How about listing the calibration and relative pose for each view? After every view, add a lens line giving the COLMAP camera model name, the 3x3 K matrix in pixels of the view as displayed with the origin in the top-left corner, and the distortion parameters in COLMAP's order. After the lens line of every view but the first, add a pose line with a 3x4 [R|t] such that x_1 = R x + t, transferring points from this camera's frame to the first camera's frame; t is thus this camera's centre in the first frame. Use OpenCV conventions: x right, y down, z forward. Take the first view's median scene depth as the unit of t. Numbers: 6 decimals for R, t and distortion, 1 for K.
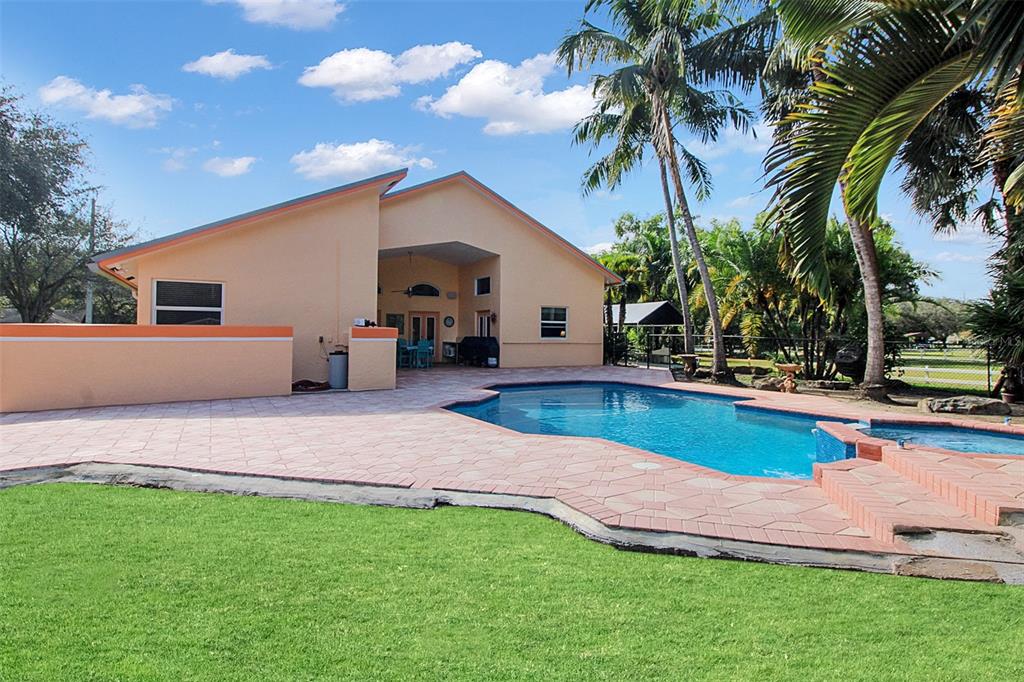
lens RADIAL K [[523.9, 0, 512.5], [0, 523.9, 337.3], [0, 0, 1]] dist [0.002225, -0.001867]
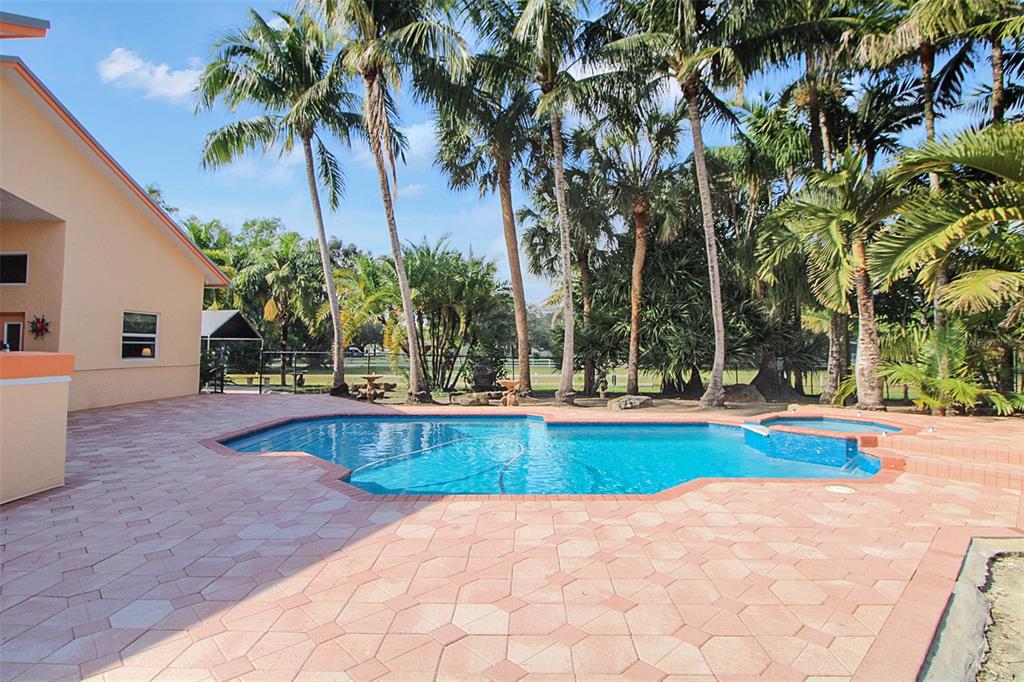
lens RADIAL K [[523.9, 0, 516.6], [0, 523.9, 343.1], [0, 0, 1]] dist [0.002225, -0.001867]
pose [[0.519859, -0.000350, 0.854252, -0.245309], [0.006680, 0.999971, -0.003656, -0.013367], [-0.854226, 0.007607, 0.519846, 0.244448]]
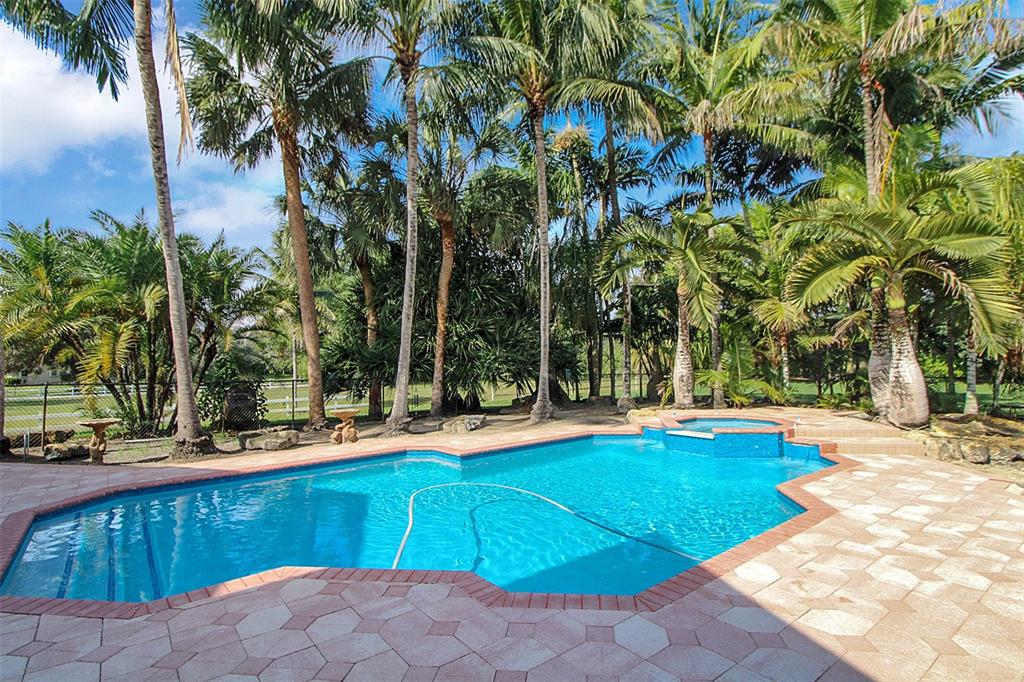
lens RADIAL K [[523.9, 0, 513.8], [0, 523.9, 346.4], [0, 0, 1]] dist [0.002225, -0.001867]
pose [[-0.140414, 0.020241, 0.989886, -0.223945], [0.029555, 0.999431, -0.016244, -0.018298], [-0.989652, 0.026975, -0.140932, 0.501550]]
